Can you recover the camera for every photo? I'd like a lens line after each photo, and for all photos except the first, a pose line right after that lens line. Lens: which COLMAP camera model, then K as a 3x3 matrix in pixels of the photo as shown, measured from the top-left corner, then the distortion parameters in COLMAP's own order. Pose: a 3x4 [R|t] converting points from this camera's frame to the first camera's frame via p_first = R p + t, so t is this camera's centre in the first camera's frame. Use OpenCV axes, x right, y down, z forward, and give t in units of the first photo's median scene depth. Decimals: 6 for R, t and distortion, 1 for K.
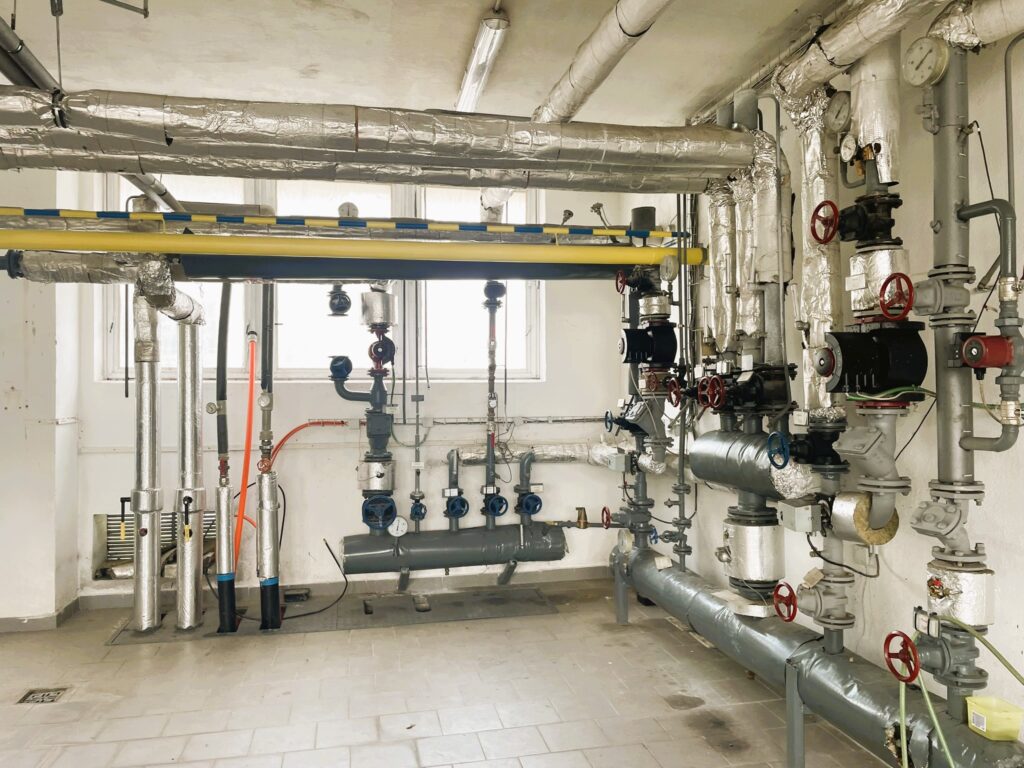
lens RADIAL K [[764.4, 0, 509.9], [0, 764.4, 383.8], [0, 0, 1]] dist [0.047872, -0.032311]
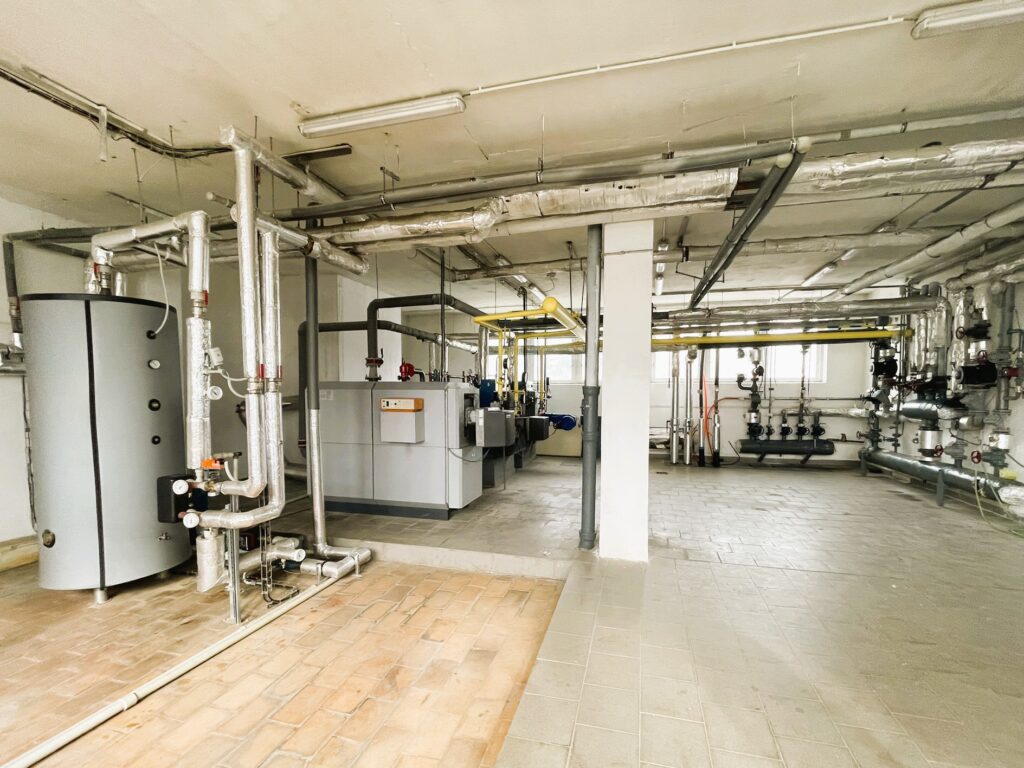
lens RADIAL K [[439.7, 0, 525.8], [0, 439.7, 416.8], [0, 0, 1]] dist [-0.013412, 0.002964]
pose [[0.893364, 0.030919, -0.448269, -0.253399], [-0.000408, 0.997685, 0.068001, 0.014735], [0.449334, -0.060566, 0.891308, -0.941070]]
